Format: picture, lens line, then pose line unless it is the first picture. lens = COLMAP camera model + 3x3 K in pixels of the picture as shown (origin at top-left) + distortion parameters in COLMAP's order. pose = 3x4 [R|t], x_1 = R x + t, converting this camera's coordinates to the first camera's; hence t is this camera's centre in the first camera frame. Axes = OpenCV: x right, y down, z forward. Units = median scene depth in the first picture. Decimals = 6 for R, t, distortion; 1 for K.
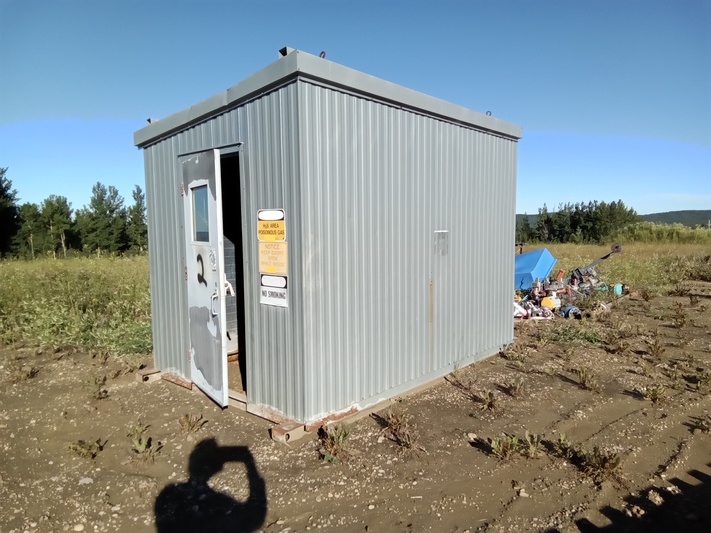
lens RADIAL K [[490.9, 0, 358.3], [0, 490.9, 269.0], [0, 0, 1]] dist [0.050416, -0.064660]
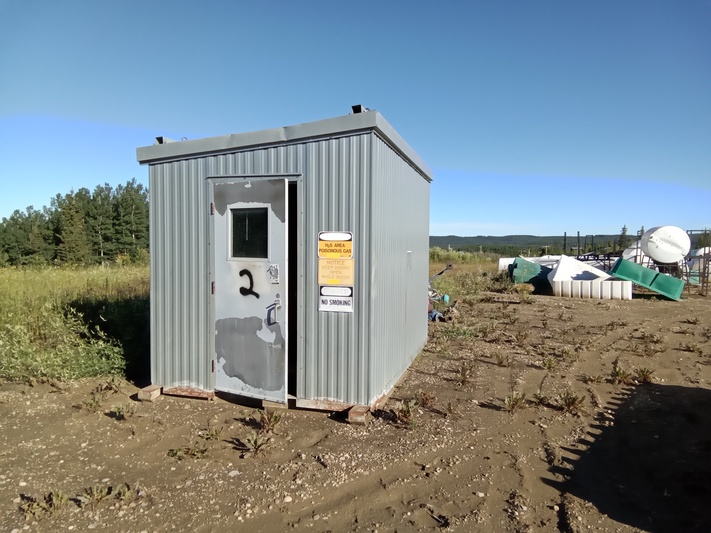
lens RADIAL K [[490.9, 0, 358.3], [0, 490.9, 269.0], [0, 0, 1]] dist [0.050416, -0.064660]
pose [[0.903788, -0.000406, 0.427981, -0.629049], [0.016616, 0.999279, -0.034140, 0.012087], [-0.427658, 0.037966, 0.903143, -0.108316]]
